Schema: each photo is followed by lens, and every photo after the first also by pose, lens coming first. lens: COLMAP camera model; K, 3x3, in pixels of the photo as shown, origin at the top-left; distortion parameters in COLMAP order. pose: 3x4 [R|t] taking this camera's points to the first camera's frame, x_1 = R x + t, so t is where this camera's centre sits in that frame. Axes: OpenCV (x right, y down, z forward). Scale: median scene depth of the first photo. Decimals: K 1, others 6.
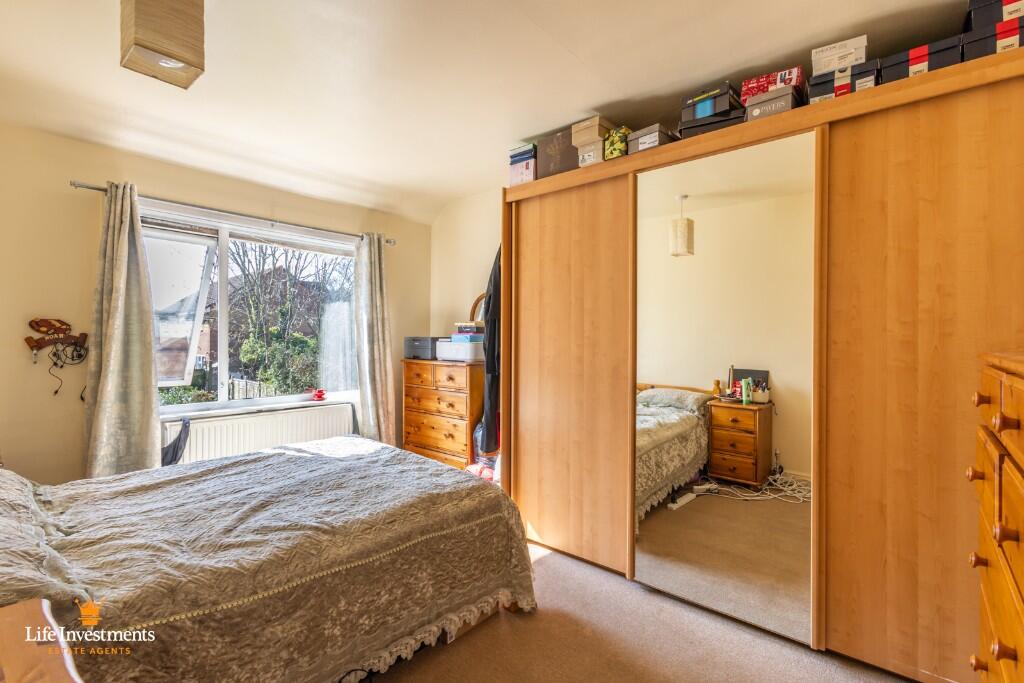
lens RADIAL K [[482.1, 0, 507.6], [0, 482.1, 340.7], [0, 0, 1]] dist [0.009466, -0.001374]
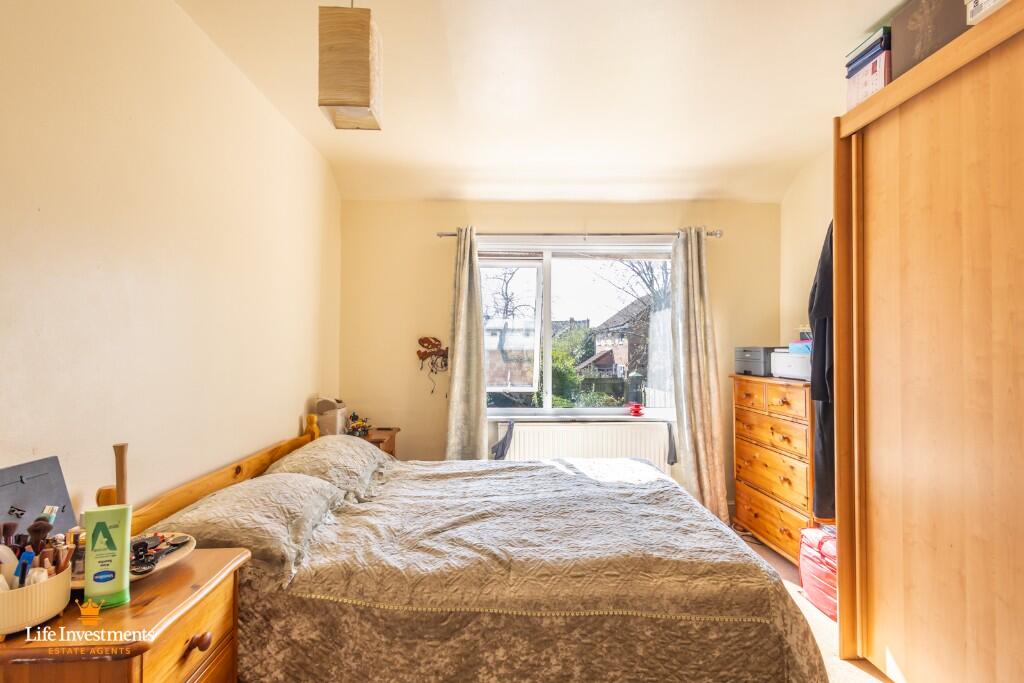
lens RADIAL K [[482.1, 0, 507.1], [0, 482.1, 346.1], [0, 0, 1]] dist [0.009466, -0.001374]
pose [[0.670116, -0.014560, -0.742113, 0.194433], [0.005058, 0.999874, -0.015050, 0.001357], [0.742239, 0.006332, 0.670105, 0.251315]]
